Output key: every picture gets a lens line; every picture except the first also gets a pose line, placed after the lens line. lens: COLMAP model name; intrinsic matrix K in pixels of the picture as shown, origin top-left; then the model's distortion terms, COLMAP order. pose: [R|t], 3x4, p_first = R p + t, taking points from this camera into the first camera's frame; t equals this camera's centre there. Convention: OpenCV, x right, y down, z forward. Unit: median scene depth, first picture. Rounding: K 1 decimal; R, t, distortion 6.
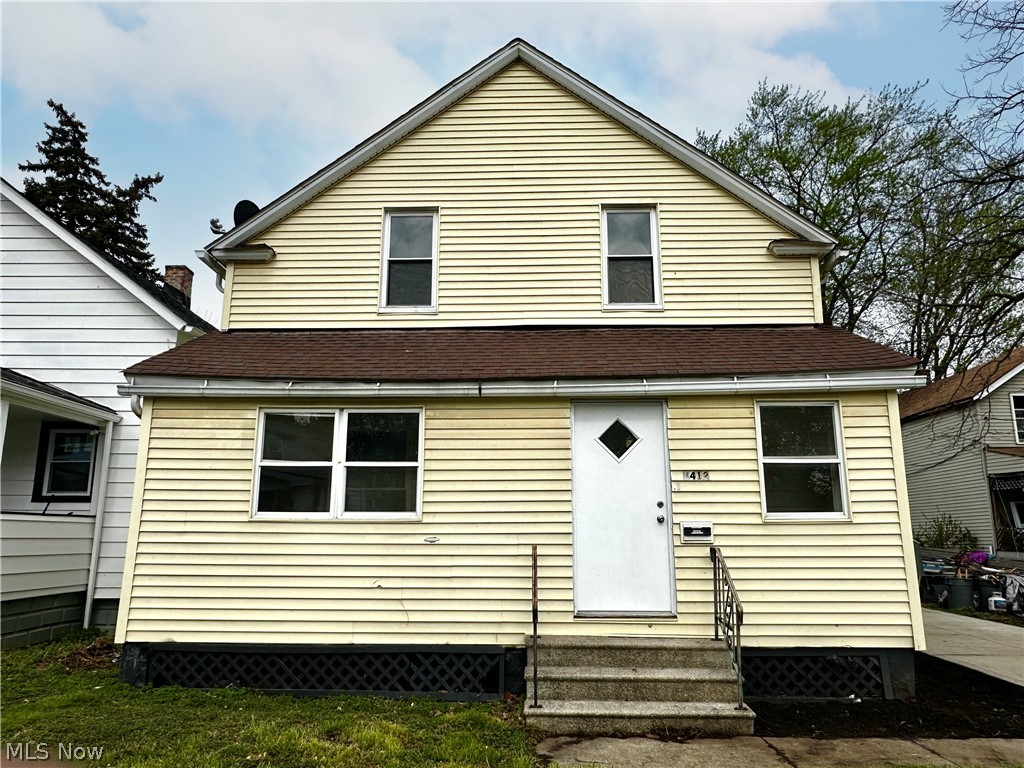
lens RADIAL K [[718.3, 0, 512.0], [0, 718.3, 384.0], [0, 0, 1]] dist [0.002189, 0.000686]
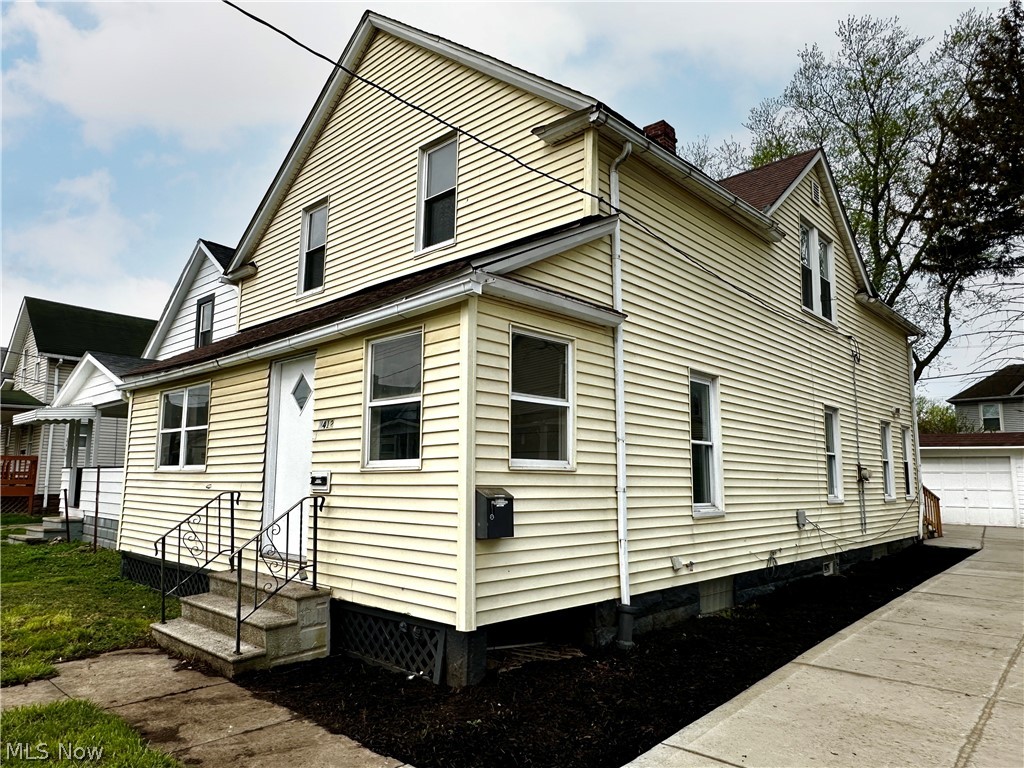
lens RADIAL K [[684.2, 0, 512.0], [0, 684.2, 384.0], [0, 0, 1]] dist [-0.000353, -0.000257]
pose [[0.741596, -0.090581, -0.664704, 1.050661], [0.133956, 0.990882, 0.014422, 0.092004], [0.657337, -0.099736, 0.746968, 0.467255]]
